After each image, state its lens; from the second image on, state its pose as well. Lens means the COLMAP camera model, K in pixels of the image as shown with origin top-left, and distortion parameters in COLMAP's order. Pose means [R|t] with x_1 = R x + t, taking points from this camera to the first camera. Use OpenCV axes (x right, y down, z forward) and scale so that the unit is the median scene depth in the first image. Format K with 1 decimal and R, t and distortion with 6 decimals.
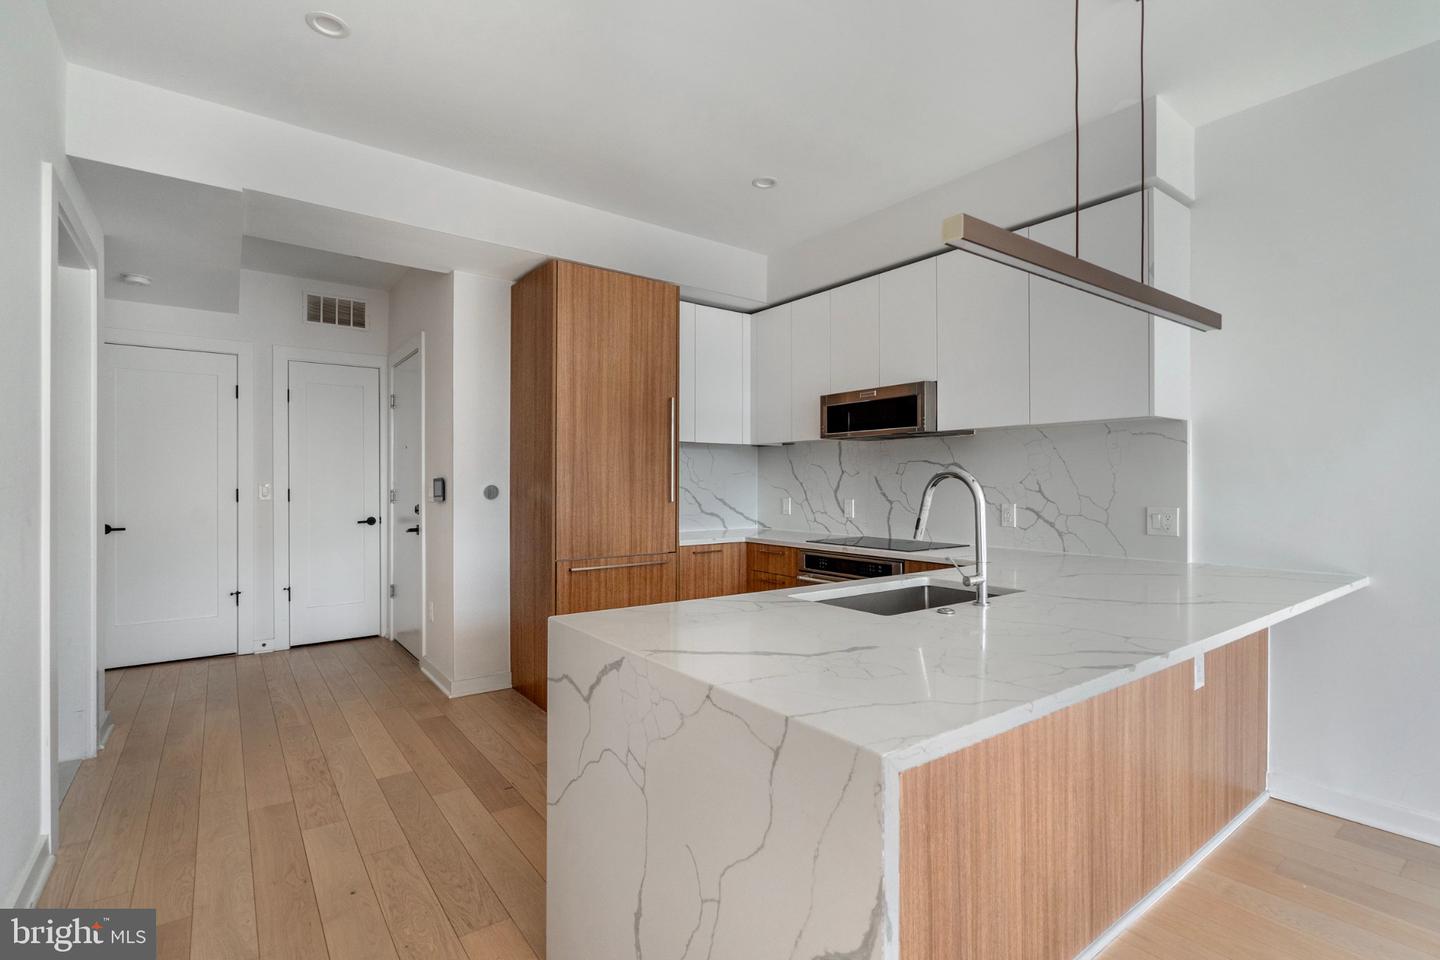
lens RADIAL K [[666.1, 0, 734.2], [0, 666.1, 472.6], [0, 0, 1]] dist [-0.005345, 0.004249]
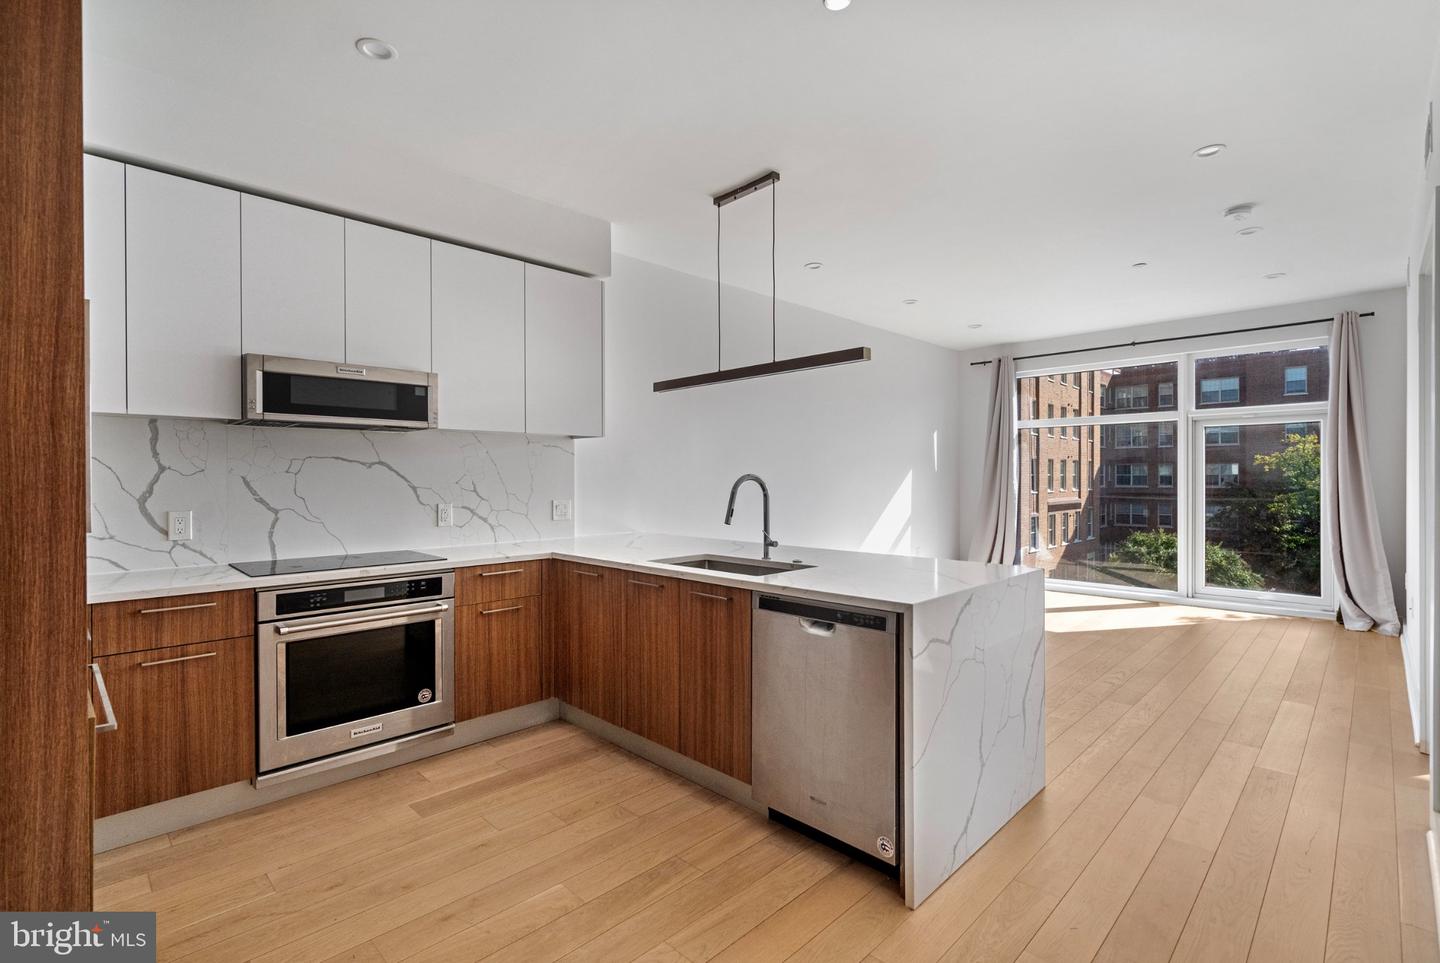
lens RADIAL K [[666.1, 0, 718.7], [0, 666.1, 480.5], [0, 0, 1]] dist [-0.005345, 0.004249]
pose [[-0.125390, -0.004210, 0.992099, -0.581414], [-0.011053, 0.999935, 0.002846, 0.003040], [-0.992046, -0.010609, -0.125429, 0.629262]]
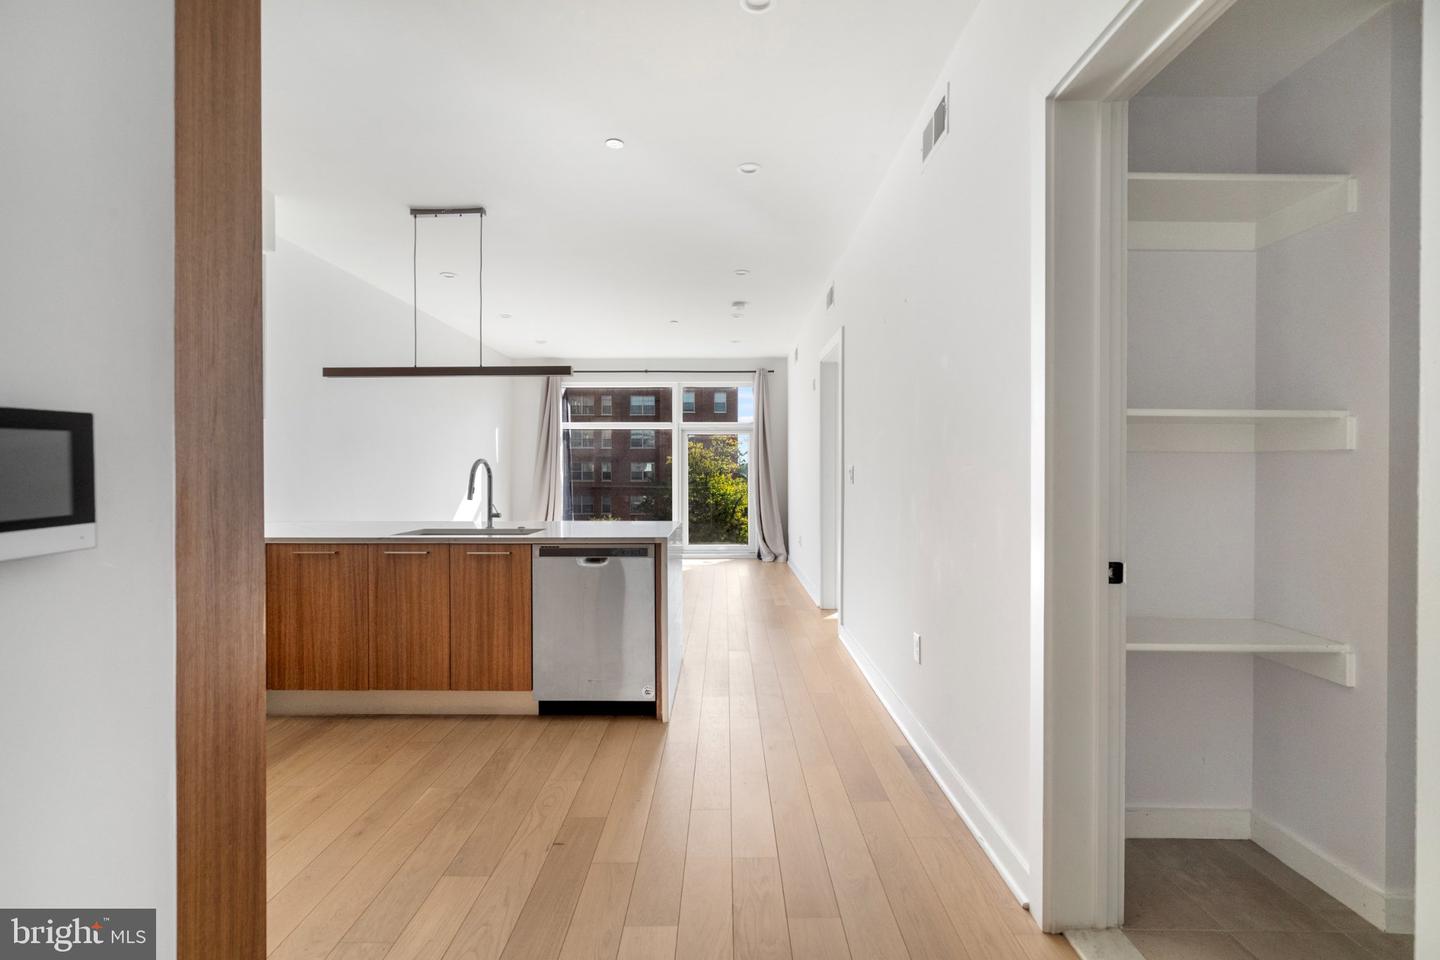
lens RADIAL K [[666.1, 0, 715.0], [0, 666.1, 472.3], [0, 0, 1]] dist [-0.005345, 0.004249]
pose [[-0.780878, 0.000553, 0.624683, -0.660132], [-0.009367, 0.999877, -0.012594, 0.024983], [-0.624613, -0.015686, -0.780777, 1.007685]]
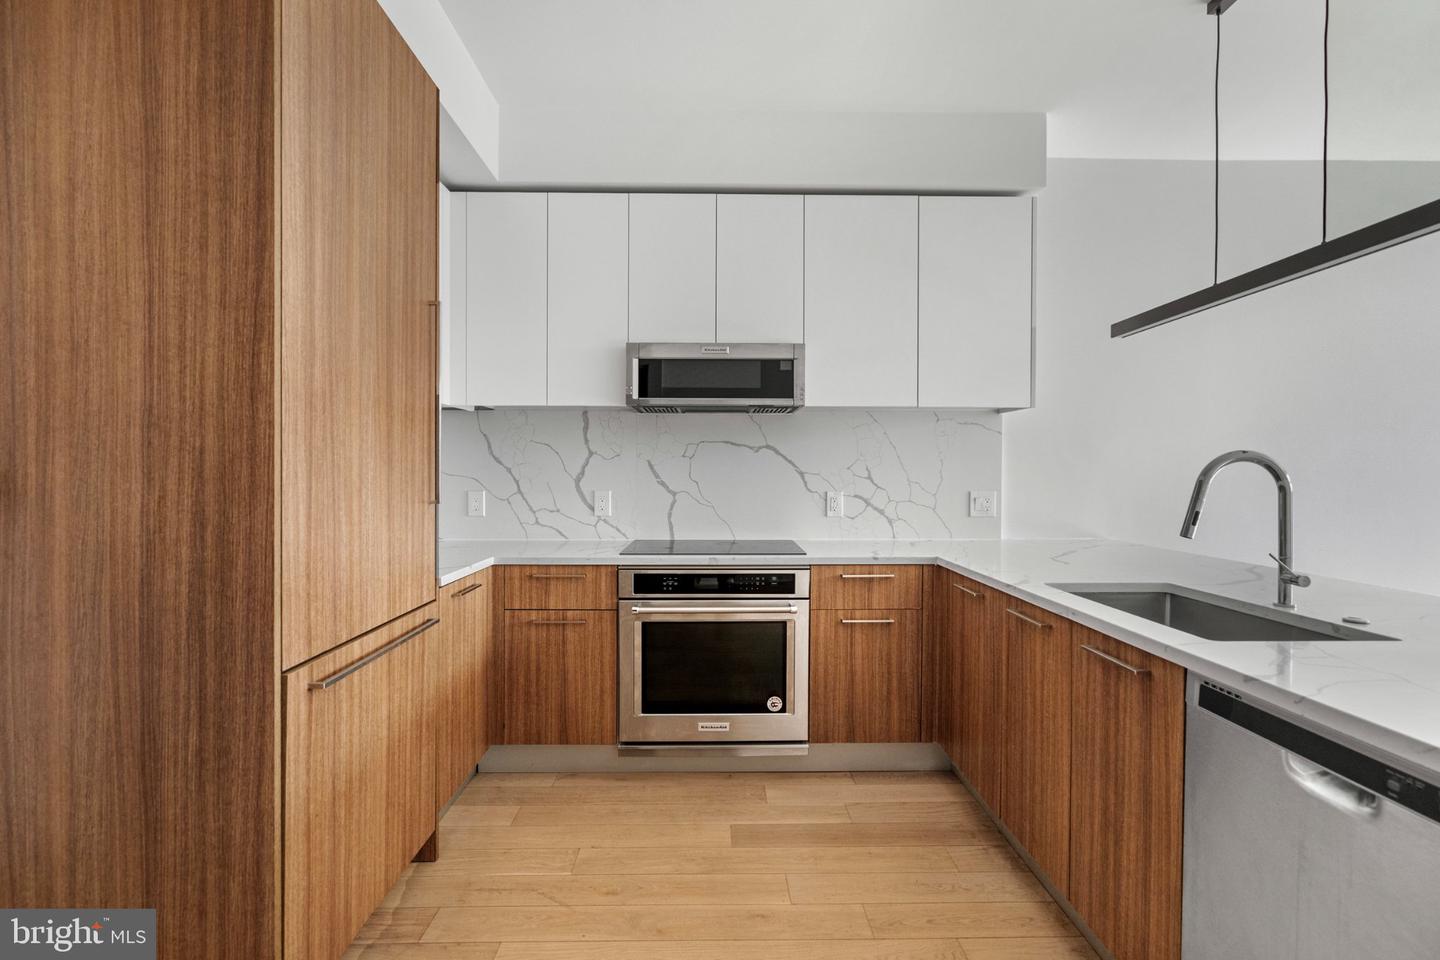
lens RADIAL K [[666.1, 0, 712.1], [0, 666.1, 479.2], [0, 0, 1]] dist [-0.005345, 0.004249]
pose [[0.599149, -0.008874, 0.800589, -0.376162], [-0.013592, 0.999682, 0.021254, 0.011119], [-0.800523, -0.023616, 0.598837, 0.517921]]
